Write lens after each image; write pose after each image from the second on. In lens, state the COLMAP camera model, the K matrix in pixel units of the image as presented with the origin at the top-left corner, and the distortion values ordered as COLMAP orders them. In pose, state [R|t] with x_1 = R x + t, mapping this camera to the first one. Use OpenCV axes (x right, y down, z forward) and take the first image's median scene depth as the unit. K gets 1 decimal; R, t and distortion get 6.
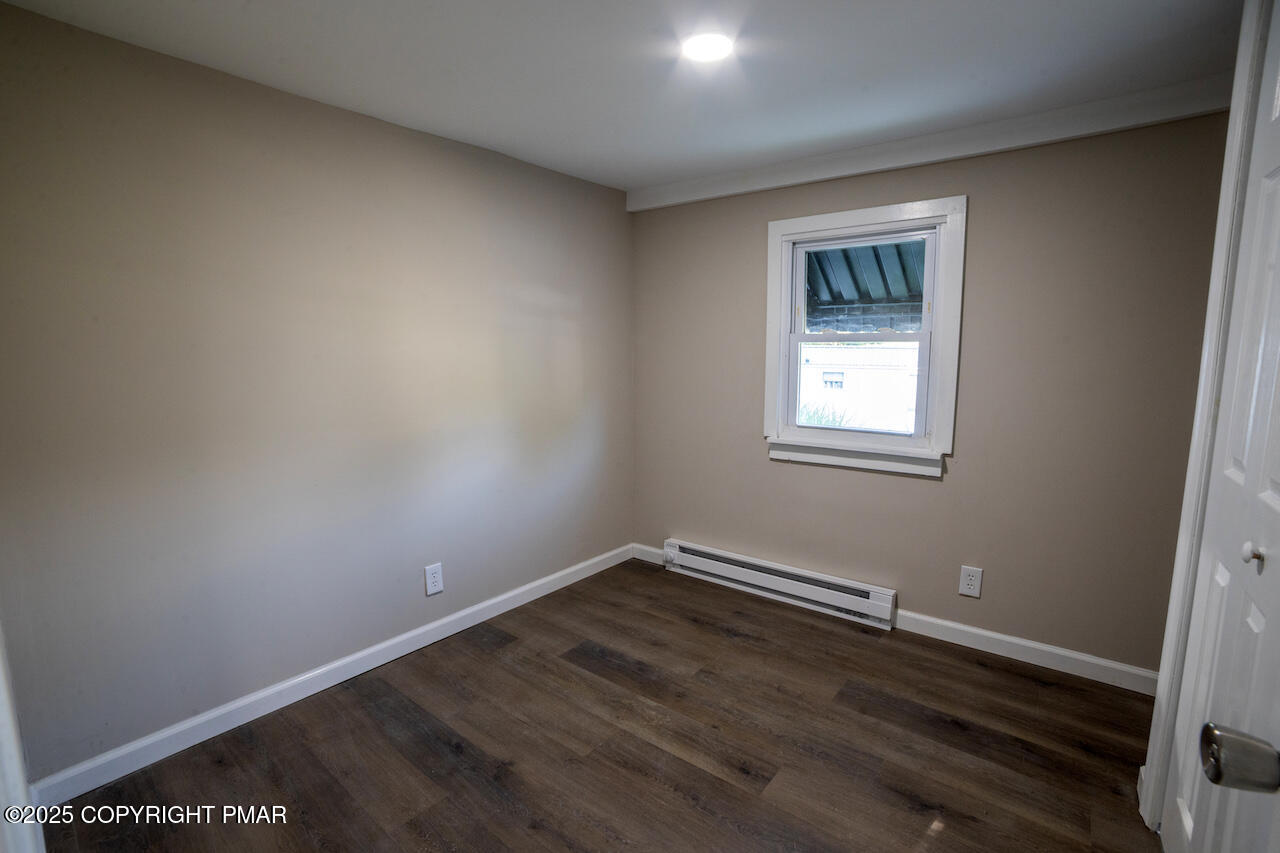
lens RADIAL K [[574.8, 0, 644.7], [0, 574.8, 434.2], [0, 0, 1]] dist [-0.099838, 0.036015]
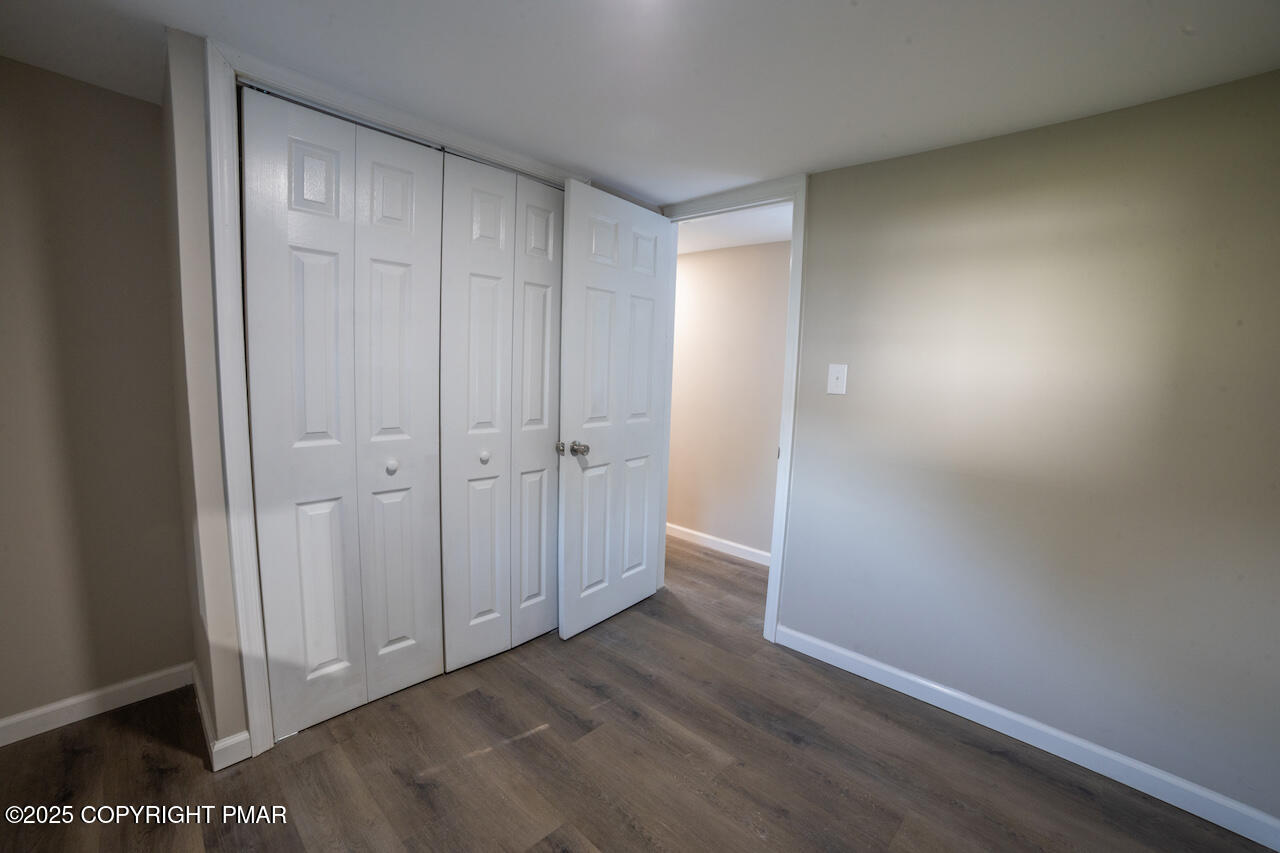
lens RADIAL K [[524.4, 0, 614.6], [0, 524.4, 438.4], [0, 0, 1]] dist [-0.094536, 0.033594]
pose [[-0.990057, -0.046267, 0.132836, 0.023321], [-0.009437, 0.964077, 0.265455, -0.170756], [-0.140346, 0.261562, -0.954928, 1.150205]]
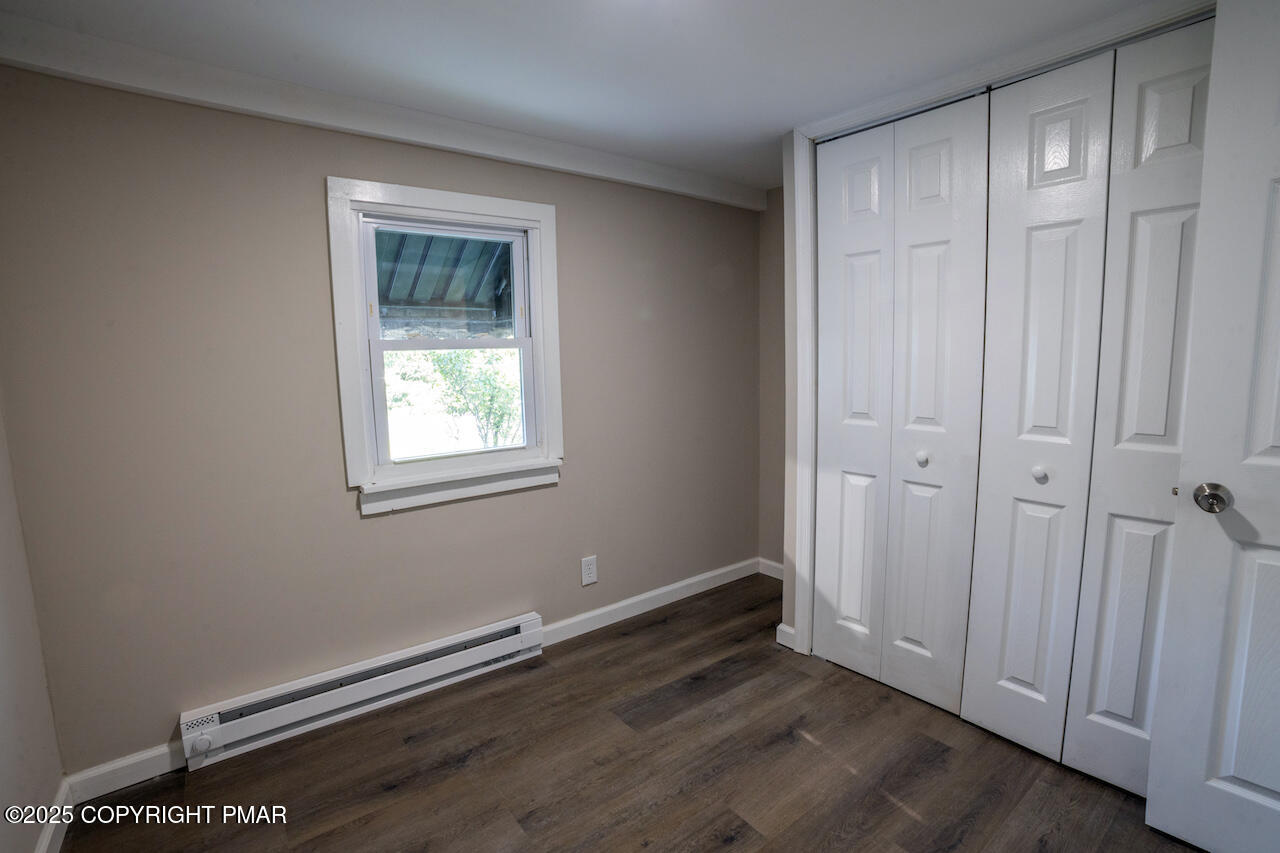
lens RADIAL K [[574.8, 0, 644.7], [0, 574.8, 434.2], [0, 0, 1]] dist [-0.099838, 0.036015]
pose [[0.250204, -0.133870, 0.958893, -0.435431], [0.154472, 0.983228, 0.096961, -0.089857], [-0.955791, 0.123862, 0.266687, 0.599829]]
